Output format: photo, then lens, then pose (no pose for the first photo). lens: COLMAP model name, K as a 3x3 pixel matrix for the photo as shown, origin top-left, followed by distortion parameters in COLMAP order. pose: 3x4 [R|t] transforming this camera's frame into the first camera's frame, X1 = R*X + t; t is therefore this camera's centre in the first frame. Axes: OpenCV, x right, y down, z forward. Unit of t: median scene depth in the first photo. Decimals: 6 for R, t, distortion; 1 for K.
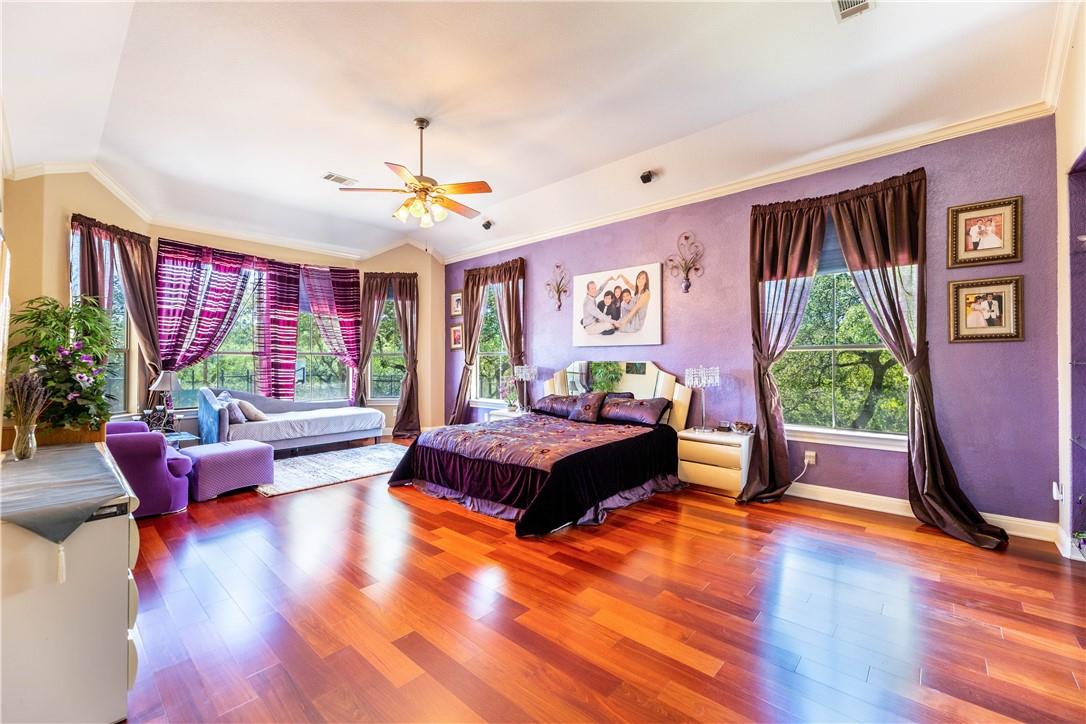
lens RADIAL K [[438.7, 0, 543.2], [0, 438.7, 359.1], [0, 0, 1]] dist [-0.009773, -0.000008]
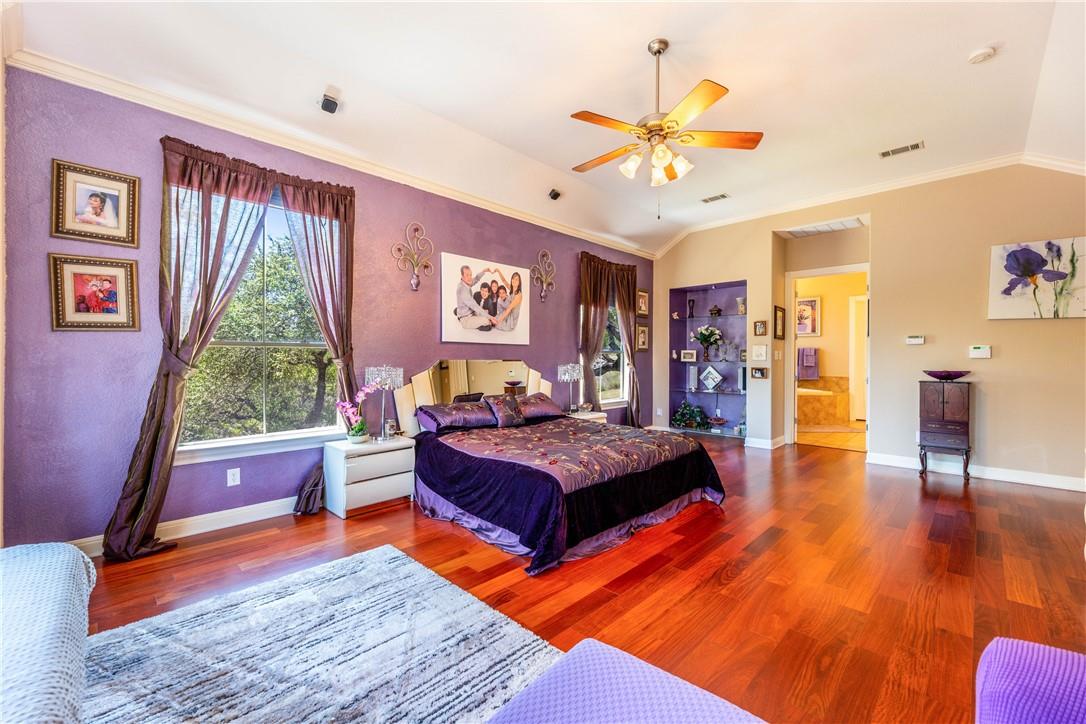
lens RADIAL K [[438.7, 0, 543.2], [0, 438.7, 359.1], [0, 0, 1]] dist [-0.009773, -0.000008]
pose [[0.056592, 0.001560, 0.998396, -0.761972], [-0.009313, 0.999956, -0.001035, 0.003002], [-0.998354, -0.009239, 0.056604, 0.835654]]
